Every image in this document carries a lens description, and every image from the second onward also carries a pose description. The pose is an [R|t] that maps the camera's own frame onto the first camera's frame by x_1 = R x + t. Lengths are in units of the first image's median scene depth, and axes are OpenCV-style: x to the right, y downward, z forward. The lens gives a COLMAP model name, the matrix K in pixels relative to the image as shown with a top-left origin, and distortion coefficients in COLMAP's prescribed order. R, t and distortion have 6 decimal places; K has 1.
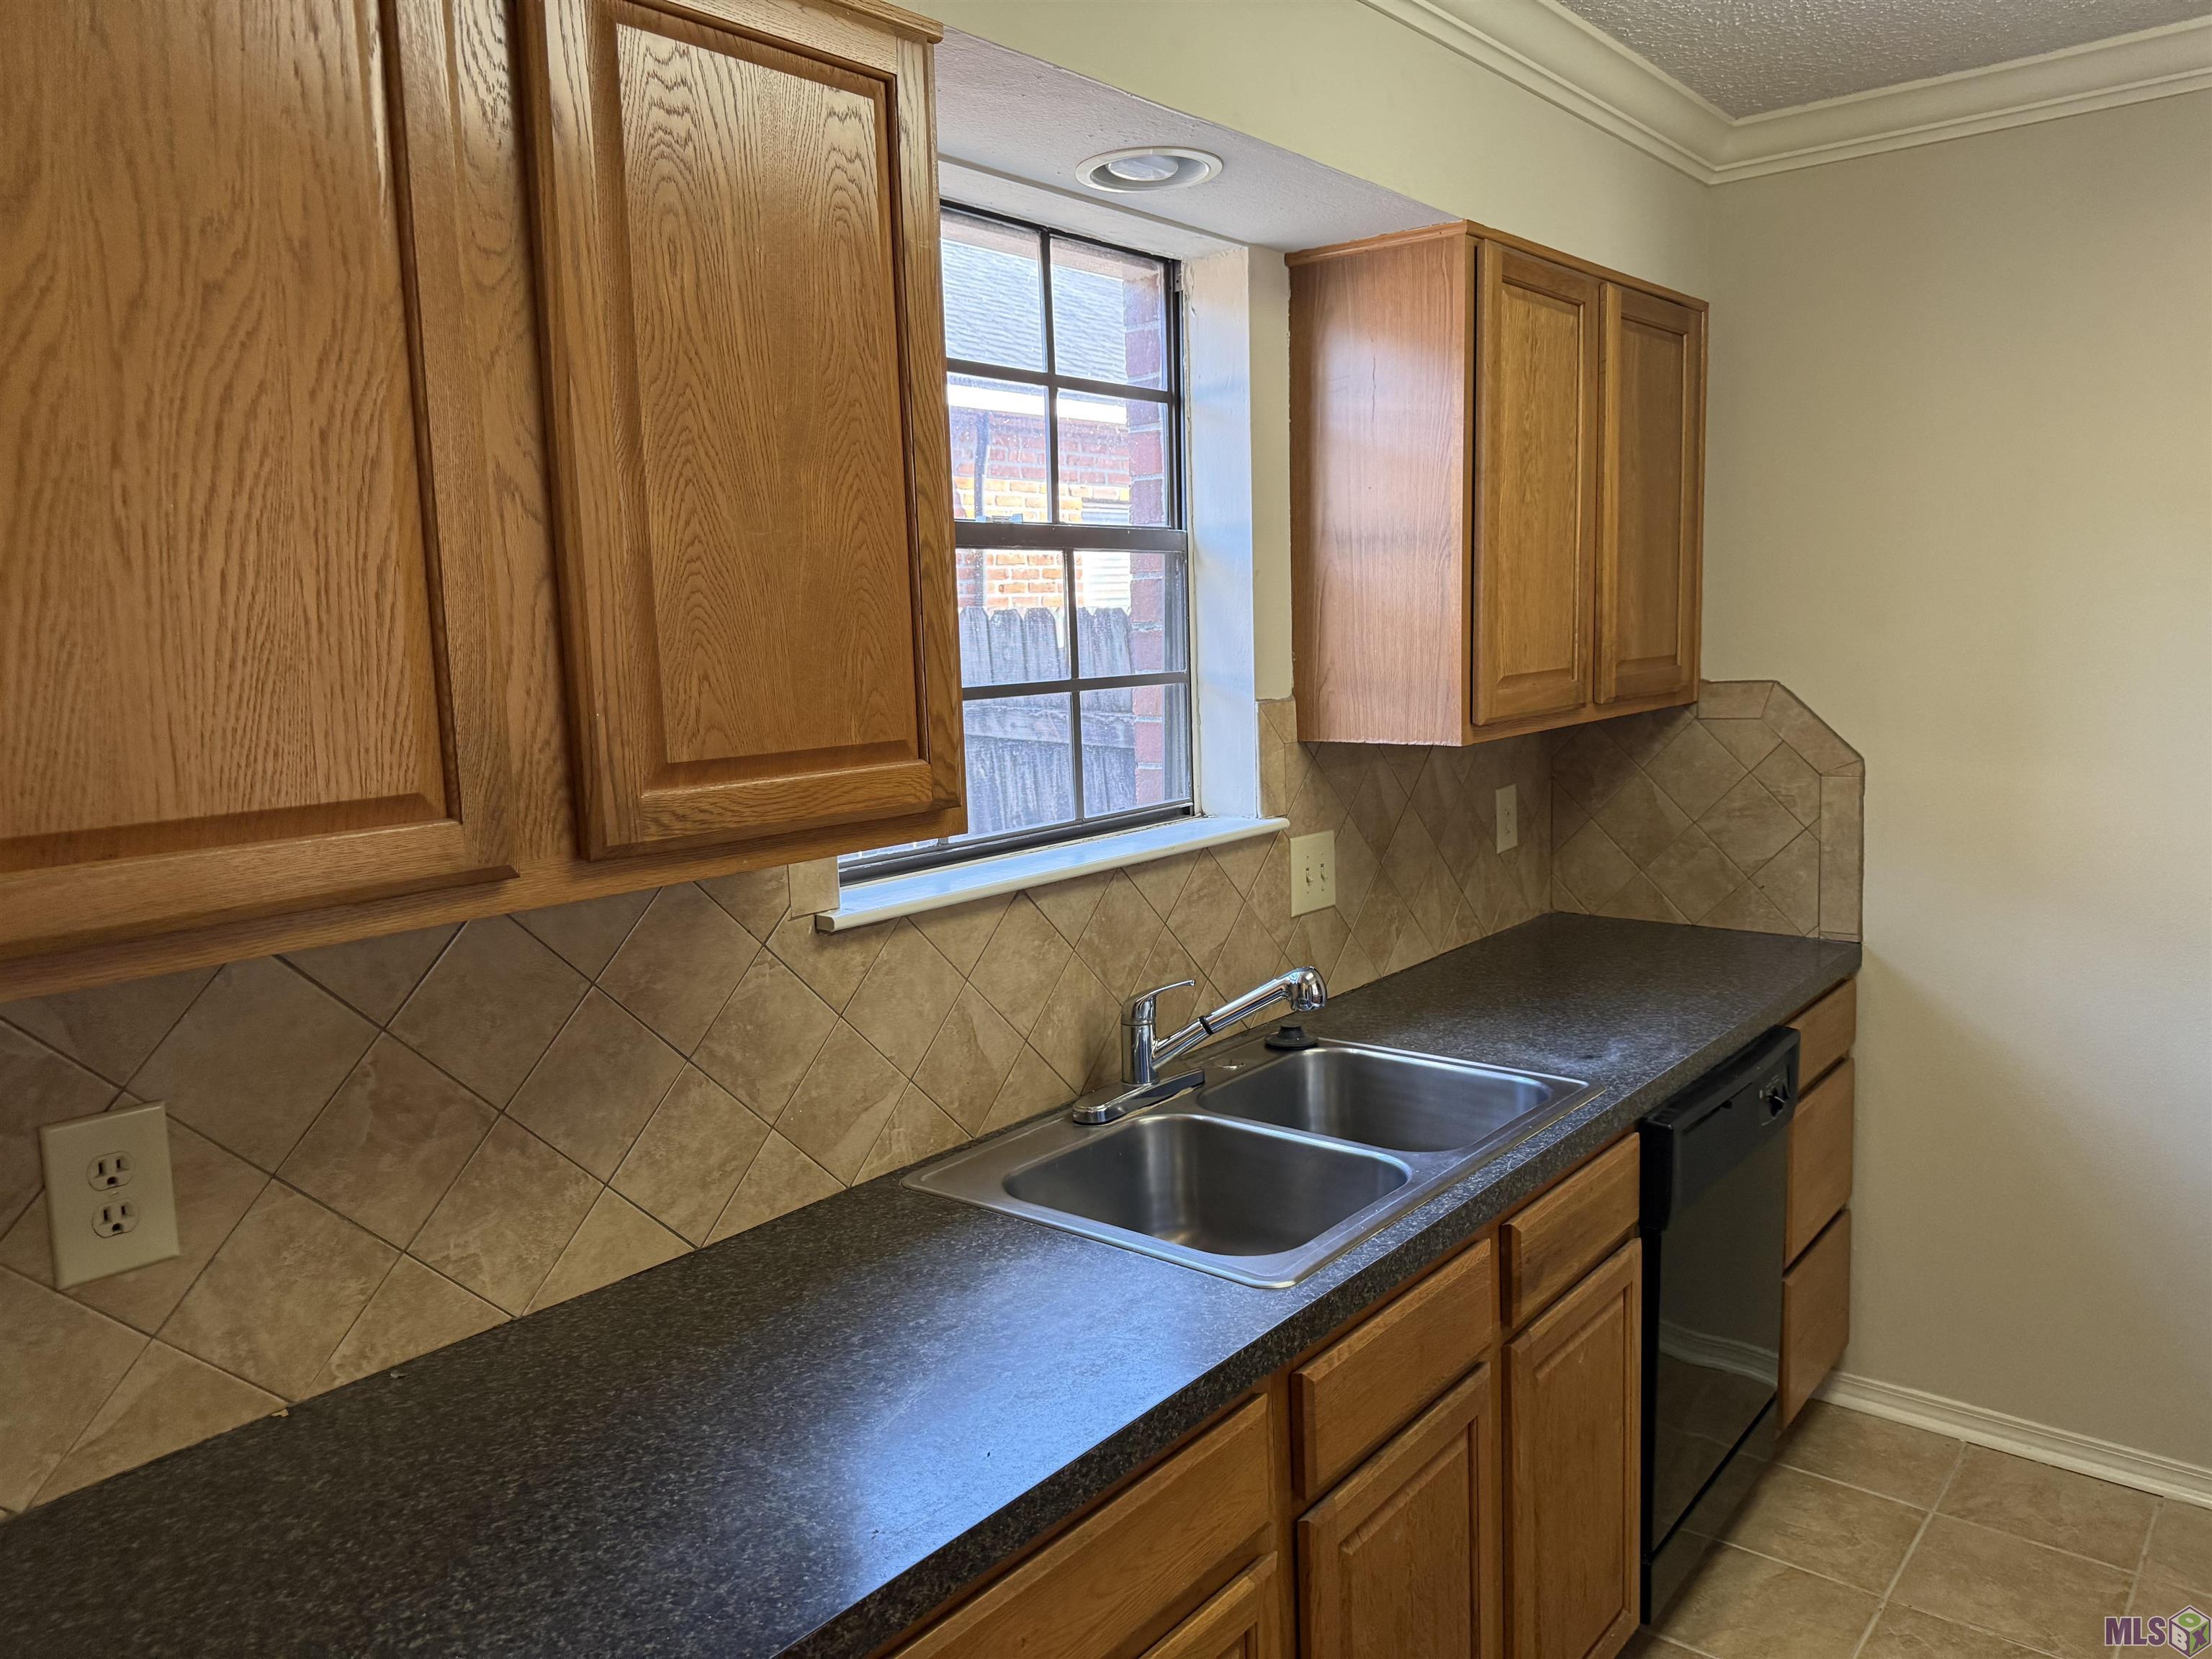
lens RADIAL K [[1570.3, 0, 1124.8], [0, 1570.3, 831.4], [0, 0, 1]] dist [0.052687, -0.048034]
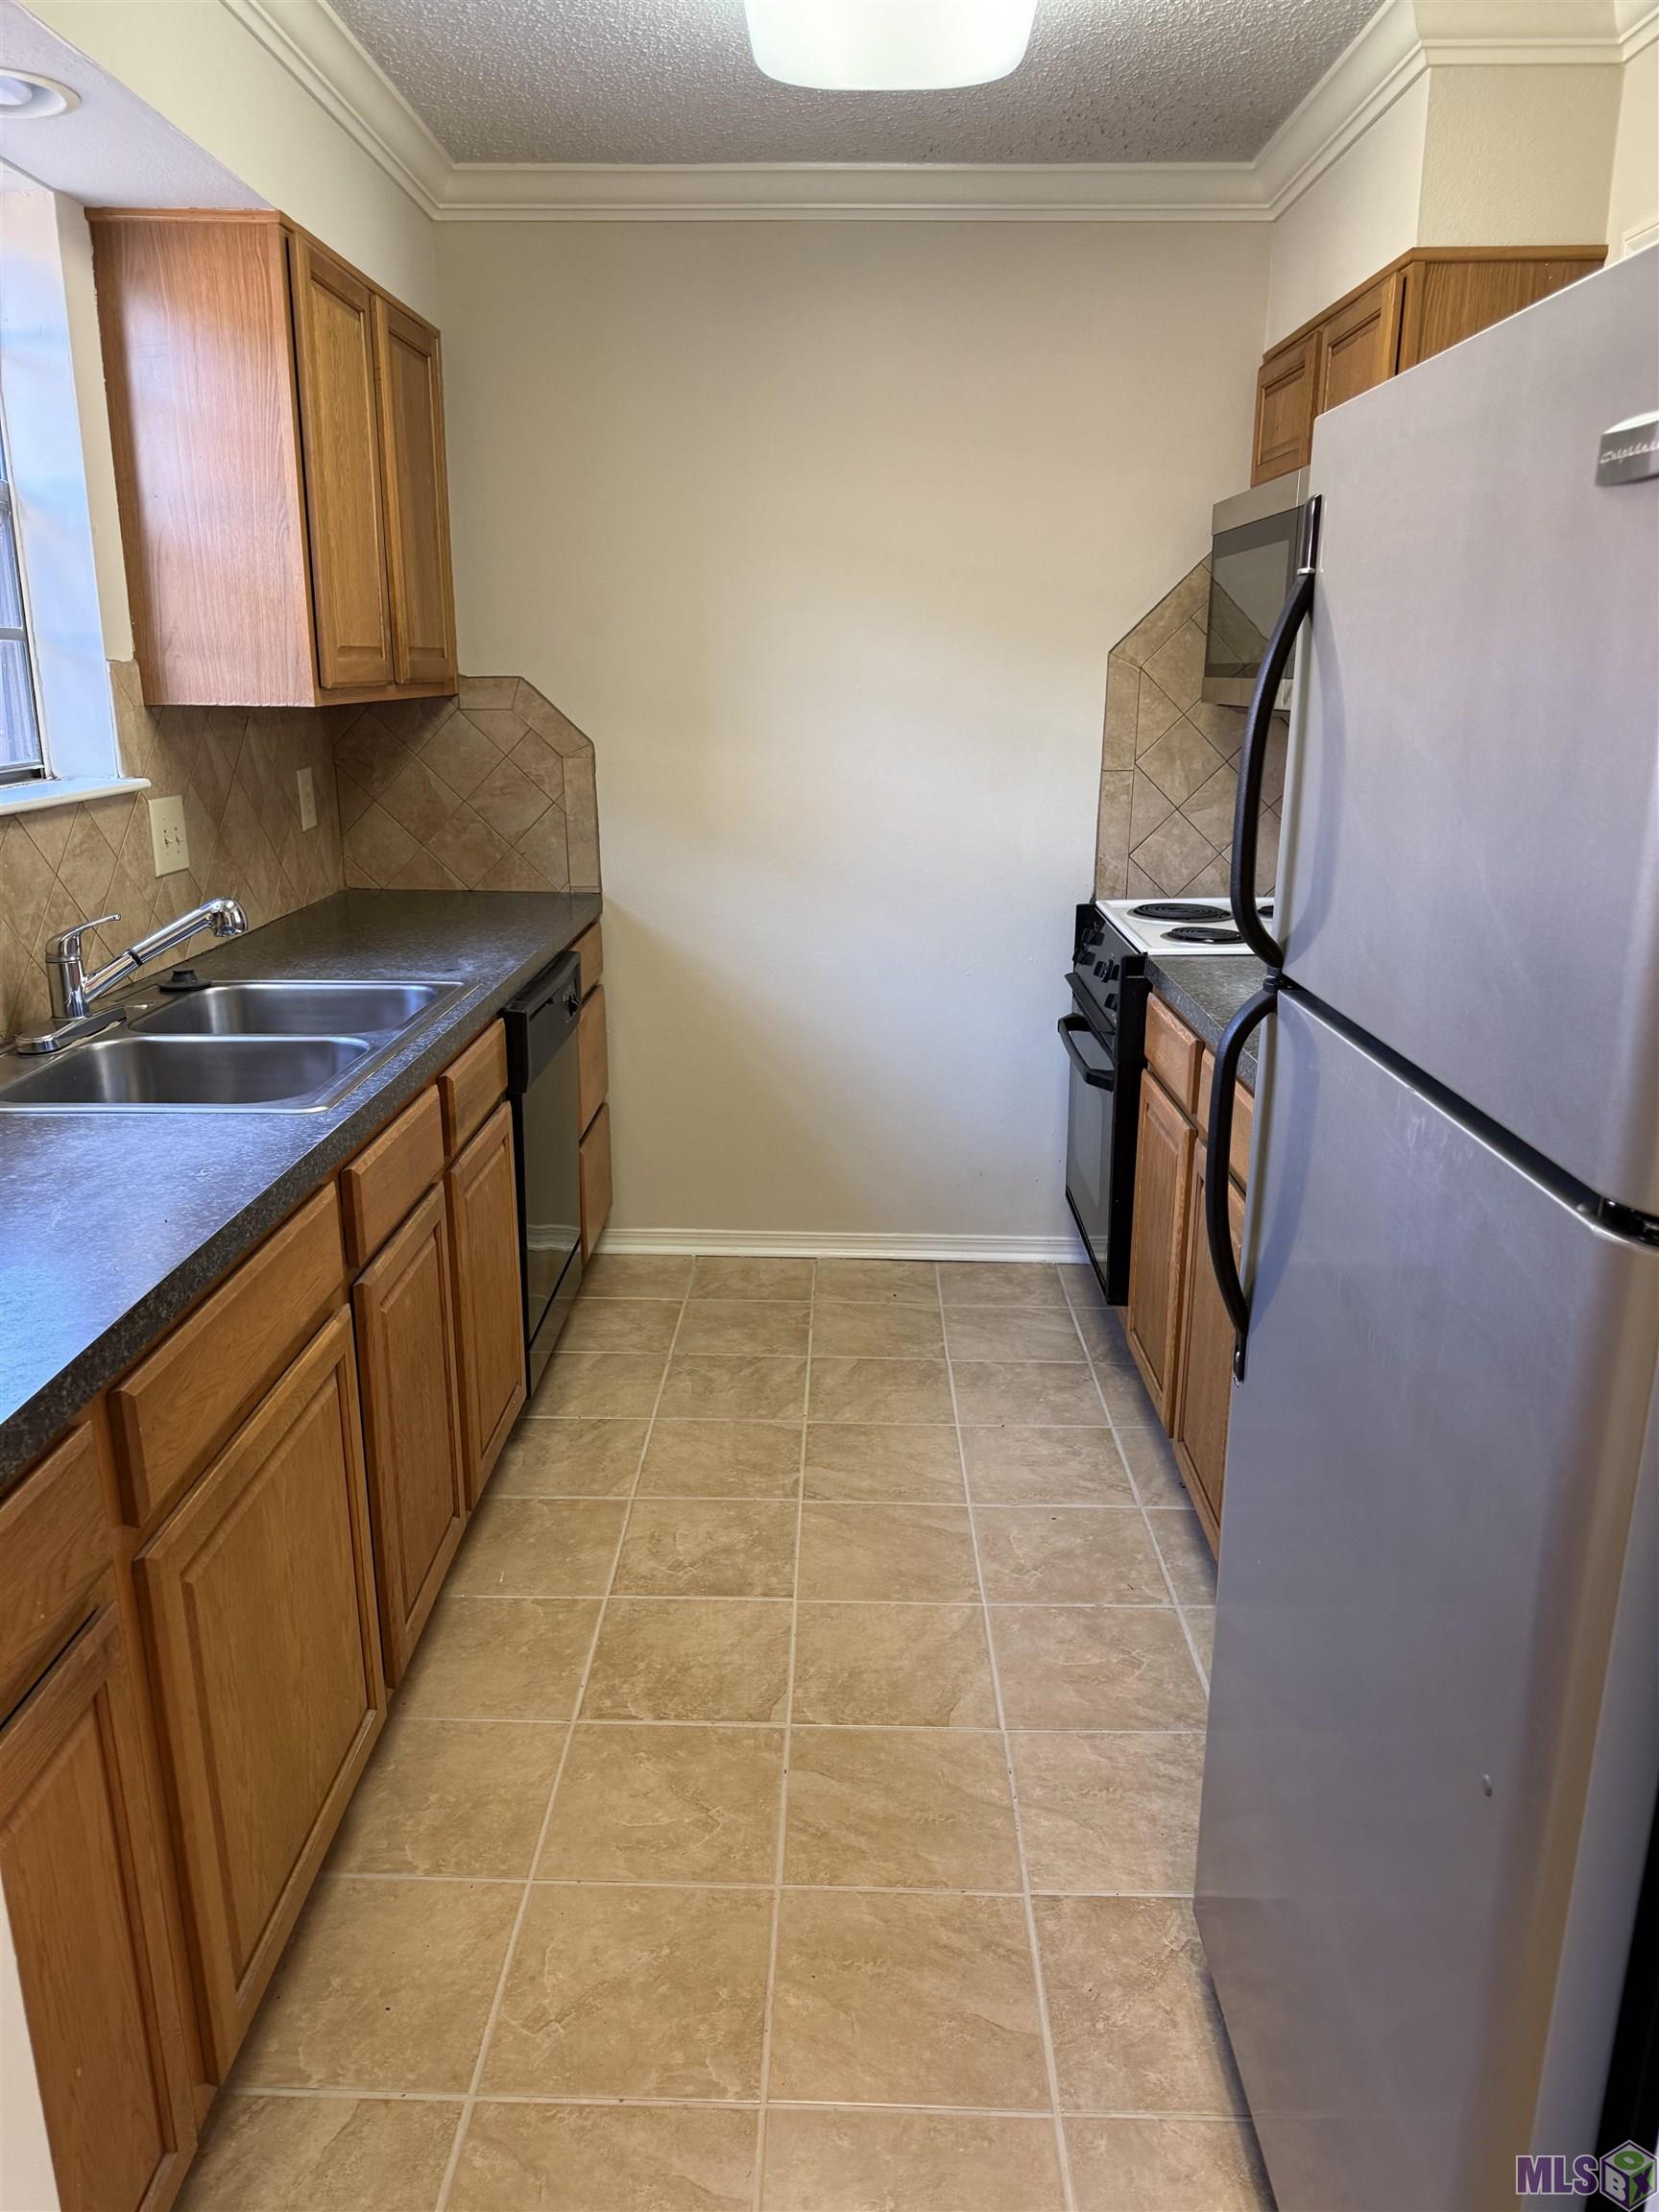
lens RADIAL K [[1570.3, 0, 831.5], [0, 1570.3, 1116.2], [0, 0, 1]] dist [0.052687, -0.048034]
pose [[0.787080, -0.137308, 0.601374, -0.207788], [0.055003, 0.986650, 0.153288, 0.077607], [-0.614393, -0.087572, 0.784125, -0.140918]]
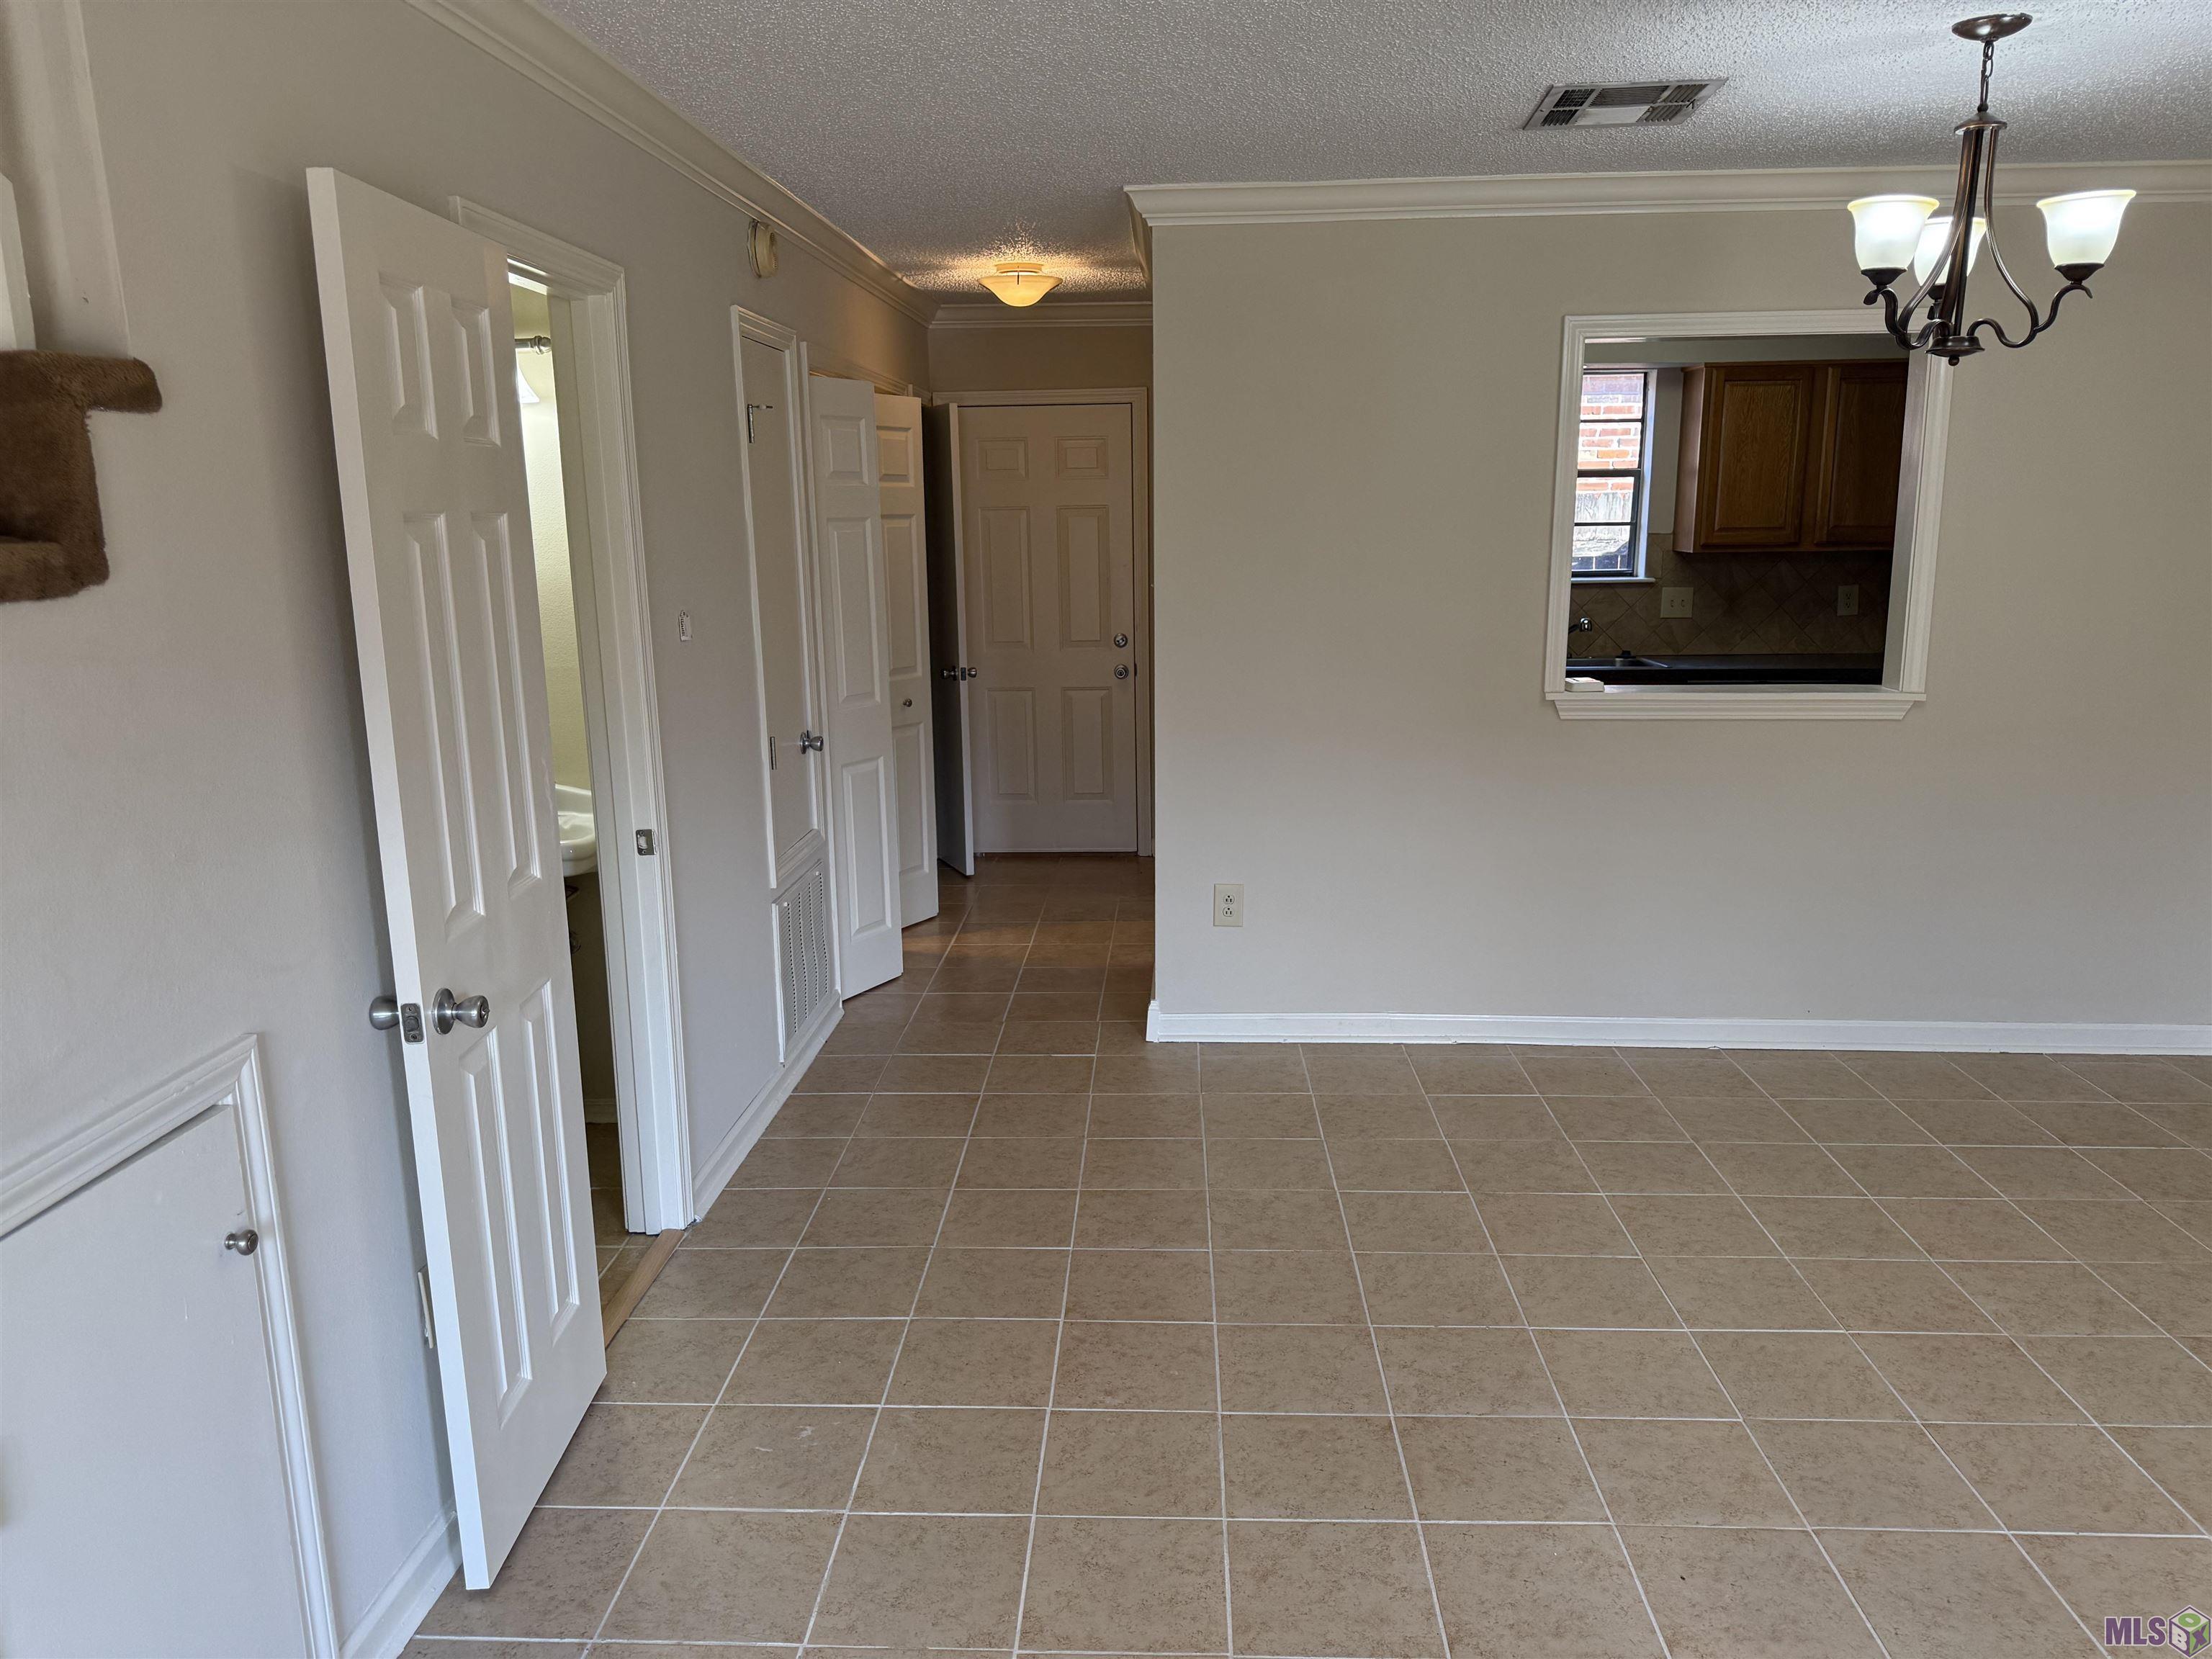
lens RADIAL K [[1570.3, 0, 1104.6], [0, 1570.3, 837.9], [0, 0, 1]] dist [0.052687, -0.048034]
pose [[0.590267, 0.195998, -0.783052, 1.772754], [-0.117075, 0.980604, 0.157193, 0.112976], [0.798673, -0.001110, 0.601764, -1.406344]]
